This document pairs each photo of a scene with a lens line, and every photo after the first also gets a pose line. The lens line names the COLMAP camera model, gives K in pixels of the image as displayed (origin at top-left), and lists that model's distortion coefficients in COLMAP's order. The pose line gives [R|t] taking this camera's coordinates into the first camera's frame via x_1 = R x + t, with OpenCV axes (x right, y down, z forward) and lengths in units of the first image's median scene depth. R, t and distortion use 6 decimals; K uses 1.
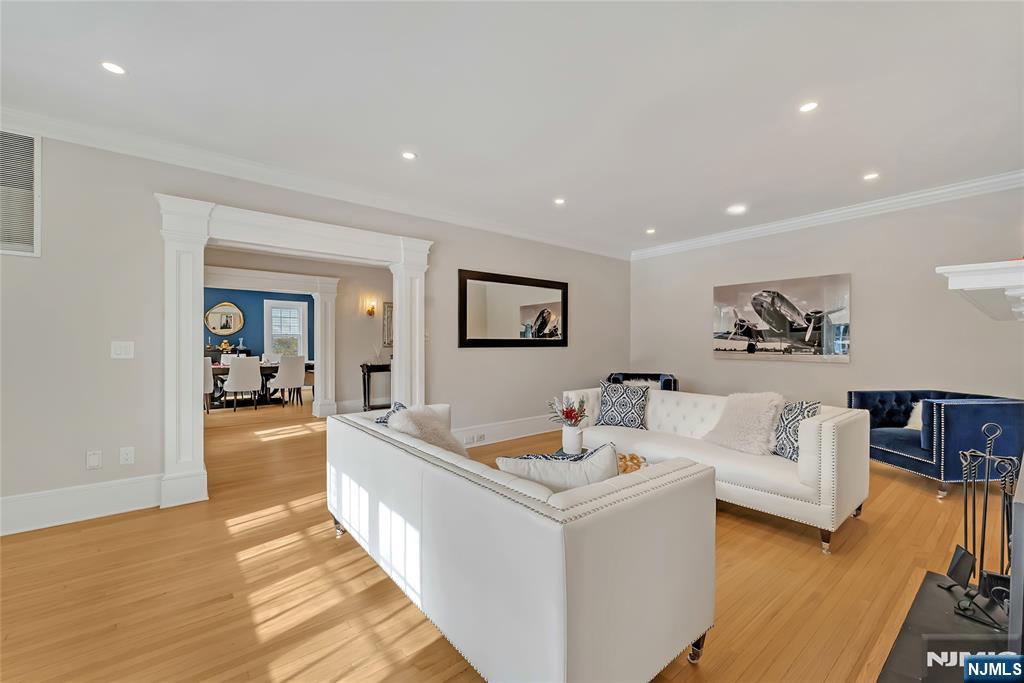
lens RADIAL K [[411.9, 0, 514.8], [0, 411.9, 345.4], [0, 0, 1]] dist [0.004508, -0.001105]
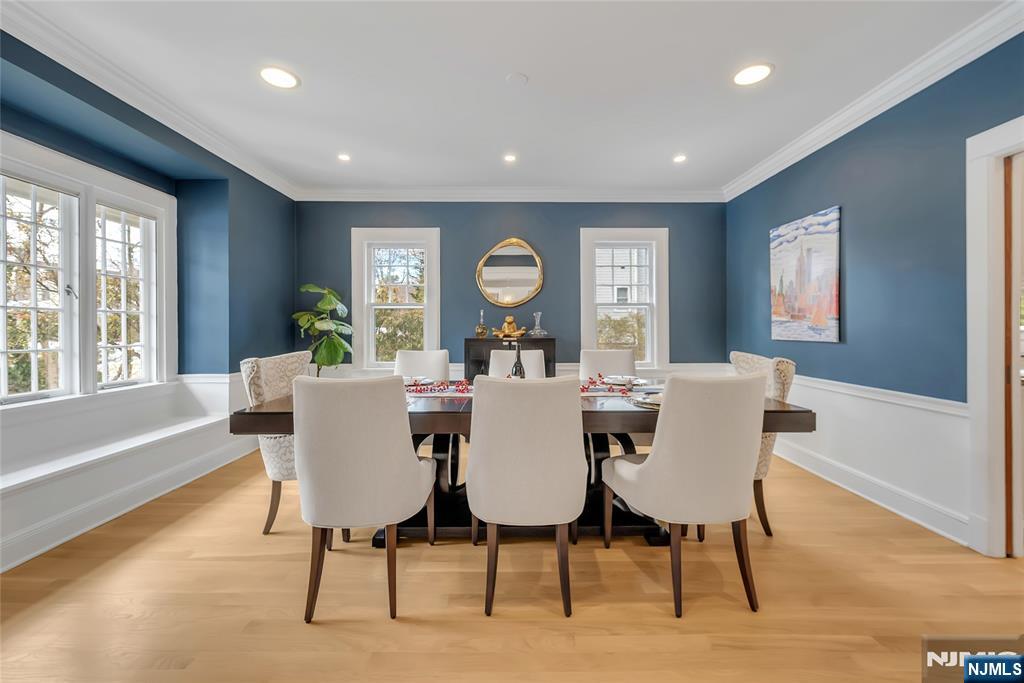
lens RADIAL K [[411.9, 0, 511.6], [0, 411.9, 339.4], [0, 0, 1]] dist [0.004508, -0.001105]
pose [[0.775340, 0.000625, -0.631543, -0.408165], [0.005367, 0.999957, 0.007580, 0.009213], [0.631521, -0.009267, 0.775304, 0.643513]]
